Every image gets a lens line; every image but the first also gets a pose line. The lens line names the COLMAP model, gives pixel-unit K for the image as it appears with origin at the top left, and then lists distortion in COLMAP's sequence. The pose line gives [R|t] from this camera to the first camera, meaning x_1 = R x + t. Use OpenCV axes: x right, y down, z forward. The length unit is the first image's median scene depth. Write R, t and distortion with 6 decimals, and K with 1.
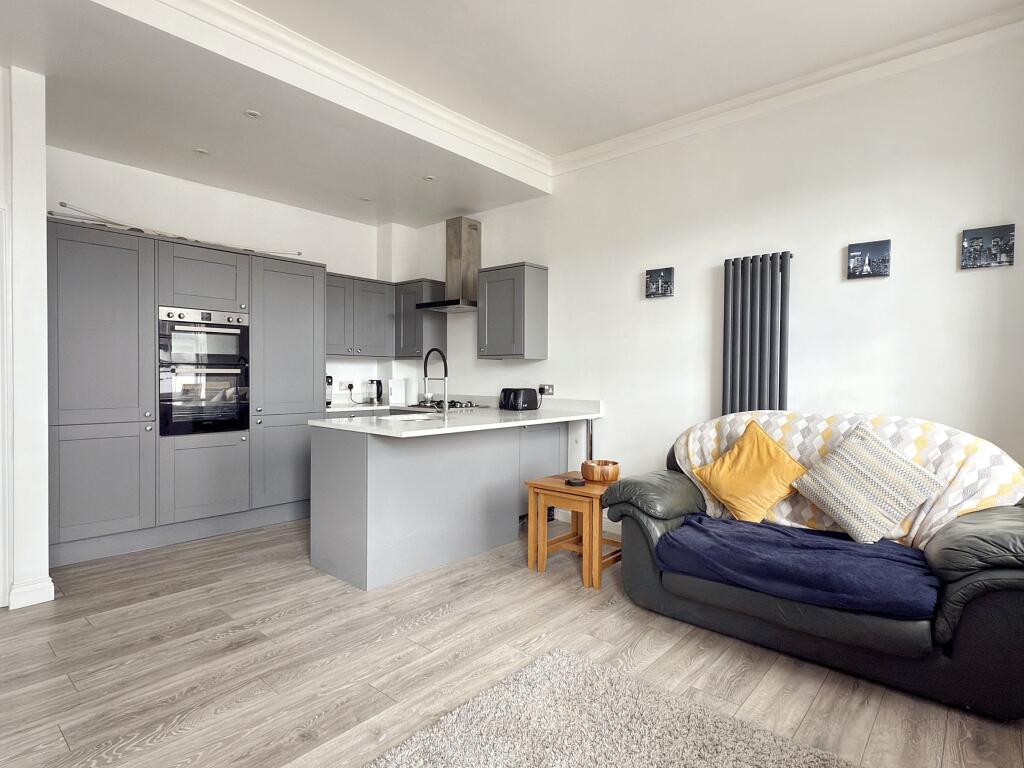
lens RADIAL K [[539.9, 0, 512.0], [0, 539.9, 384.0], [0, 0, 1]] dist [-0.000037, 0.000358]
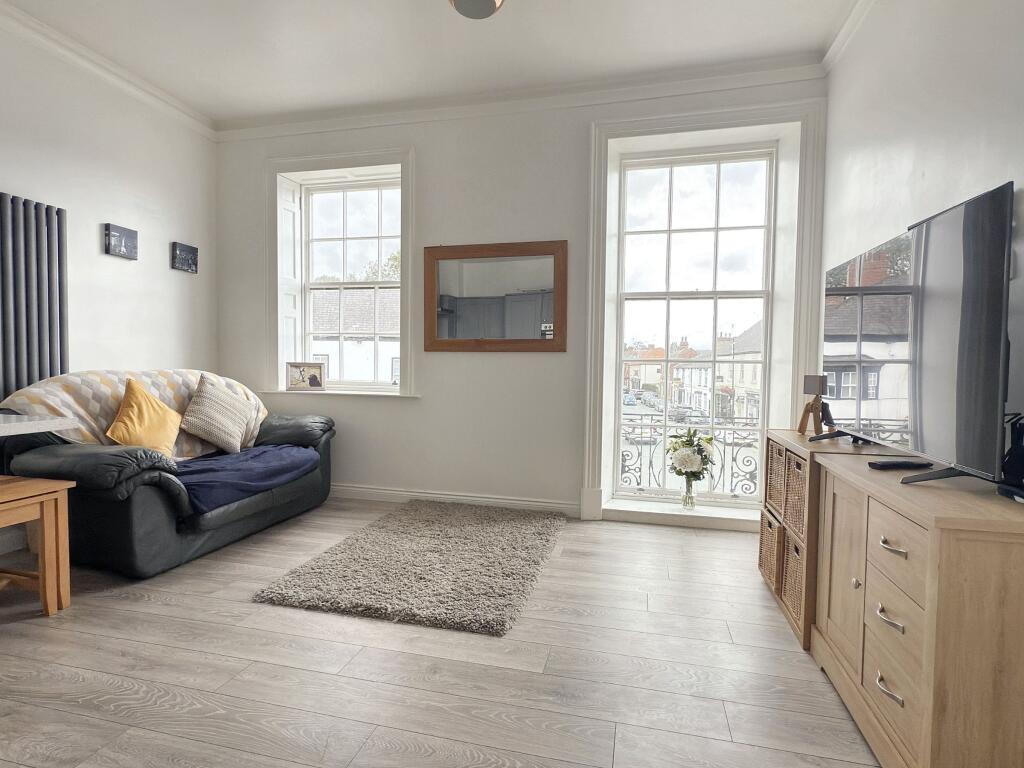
lens RADIAL K [[525.5, 0, 512.0], [0, 525.5, 384.0], [0, 0, 1]] dist [0.002165, 0.000133]
pose [[-0.452313, -0.043954, 0.890776, -0.605397], [-0.000729, 0.998803, 0.048914, 0.020149], [-0.891859, 0.021475, -0.451803, 0.594407]]
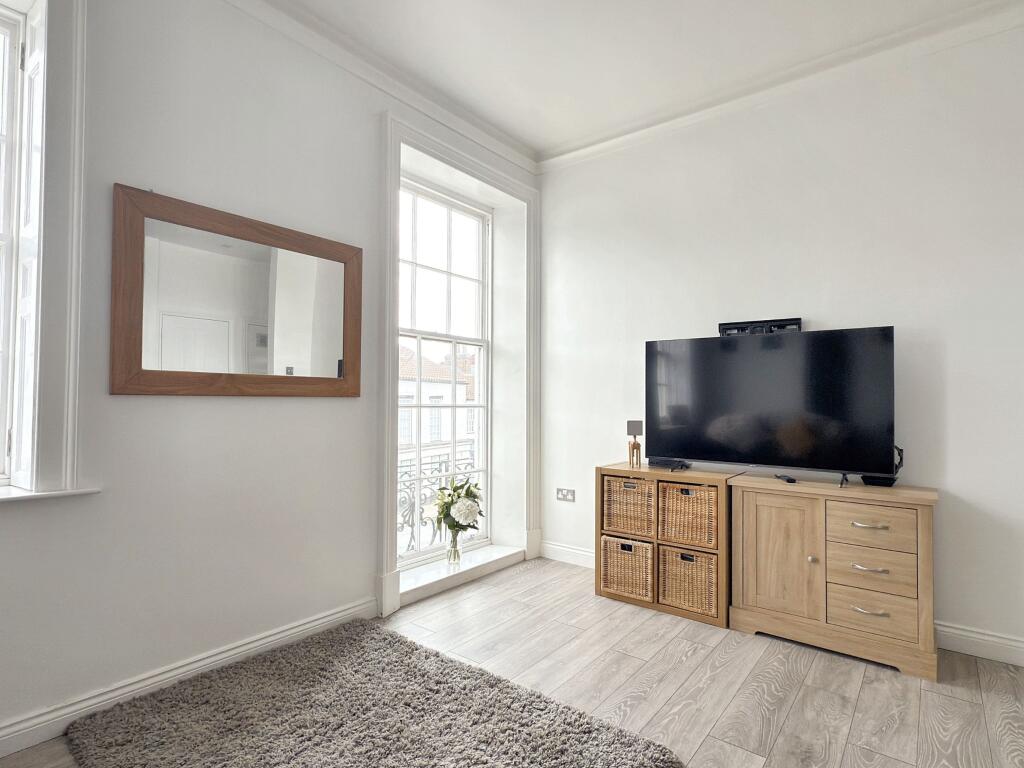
lens RADIAL K [[538.6, 0, 511.9], [0, 538.6, 386.1], [0, 0, 1]] dist [0.002626, 0.000380]
pose [[-0.998822, -0.016304, -0.045697, 0.018411], [-0.015867, 0.999825, -0.009907, -0.001970], [0.045851, -0.009170, -0.998906, 0.805209]]
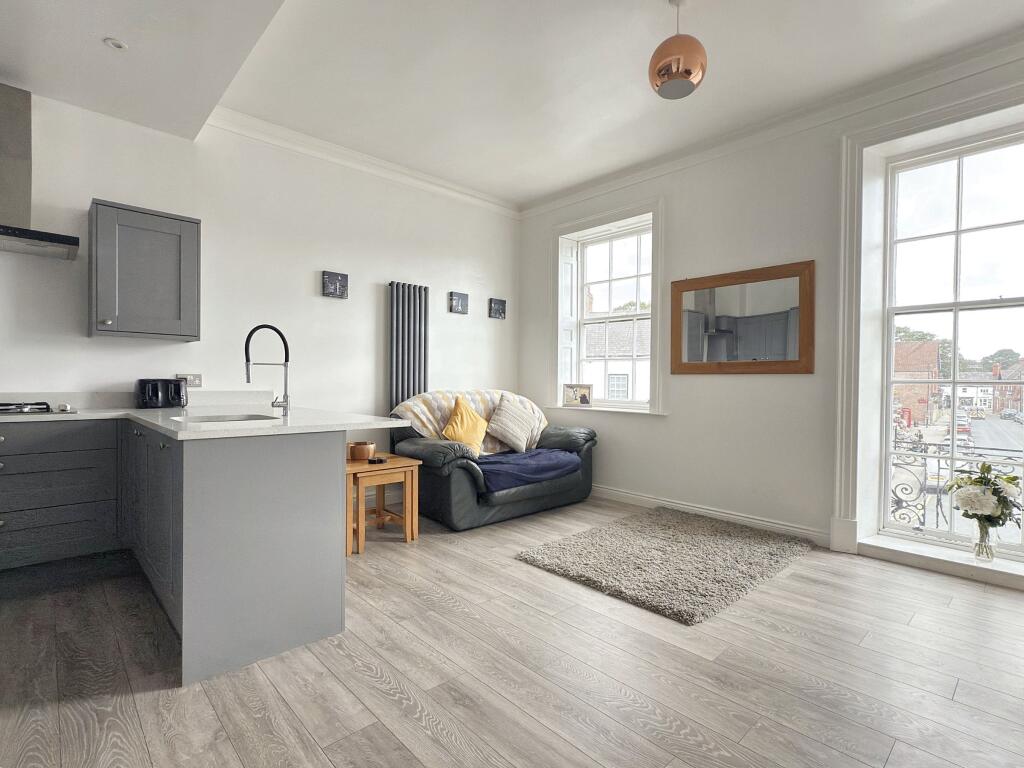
lens RADIAL K [[501.0, 0, 513.4], [0, 501.0, 384.5], [0, 0, 1]] dist [-0.000106, 0.000491]
pose [[0.106059, -0.013866, 0.994263, -0.731568], [0.008260, 0.999881, 0.013063, 0.012024], [-0.994325, 0.006827, 0.106161, 0.509796]]
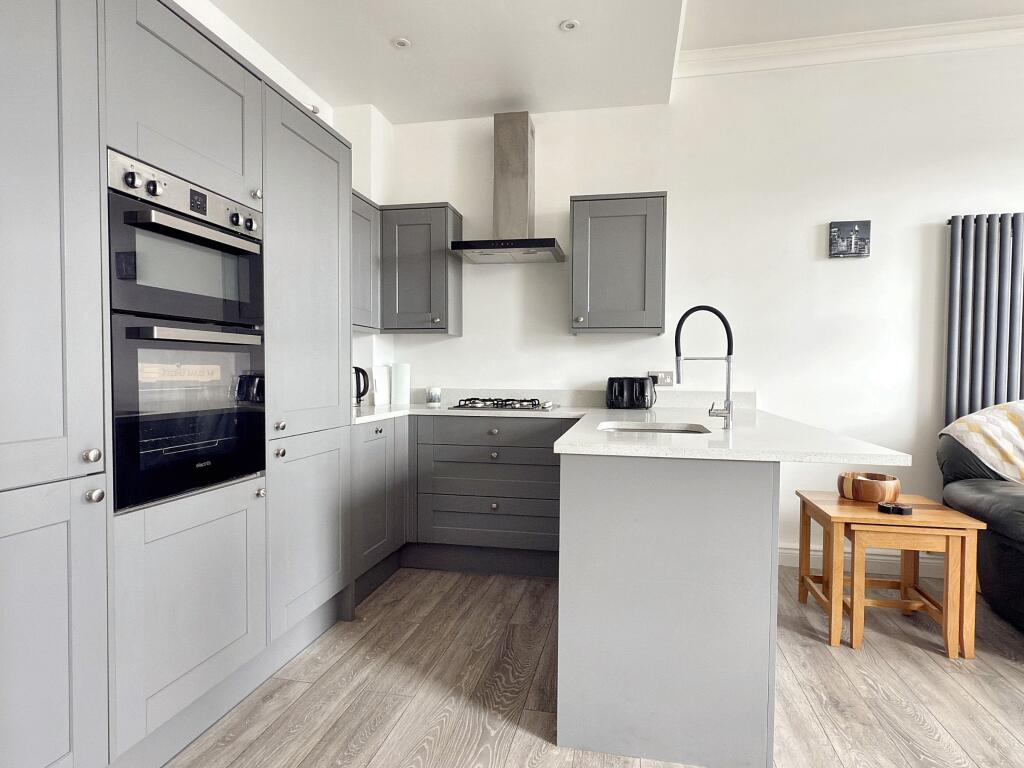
lens RADIAL K [[584.1, 0, 515.1], [0, 584.1, 387.9], [0, 0, 1]] dist [0.000928, 0.000017]
pose [[0.873797, -0.016517, 0.486010, -0.558197], [0.008819, 0.999797, 0.018122, 0.008010], [-0.486211, -0.011549, 0.873765, 0.487689]]
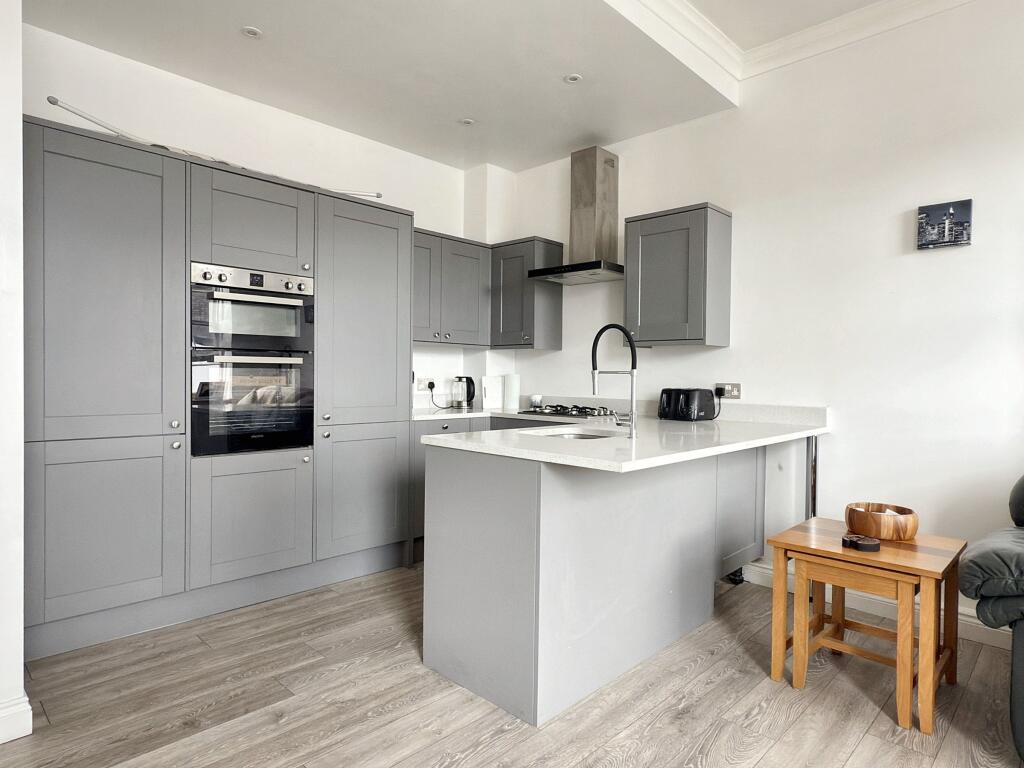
lens RADIAL K [[598.7, 0, 510.9], [0, 598.7, 386.2], [0, 0, 1]] dist [0.000042, -0.000527]
pose [[0.998517, 0.005327, -0.054175, -0.199365], [-0.005273, 0.999985, 0.001137, 0.005921], [0.054181, -0.000849, 0.998531, 0.257843]]
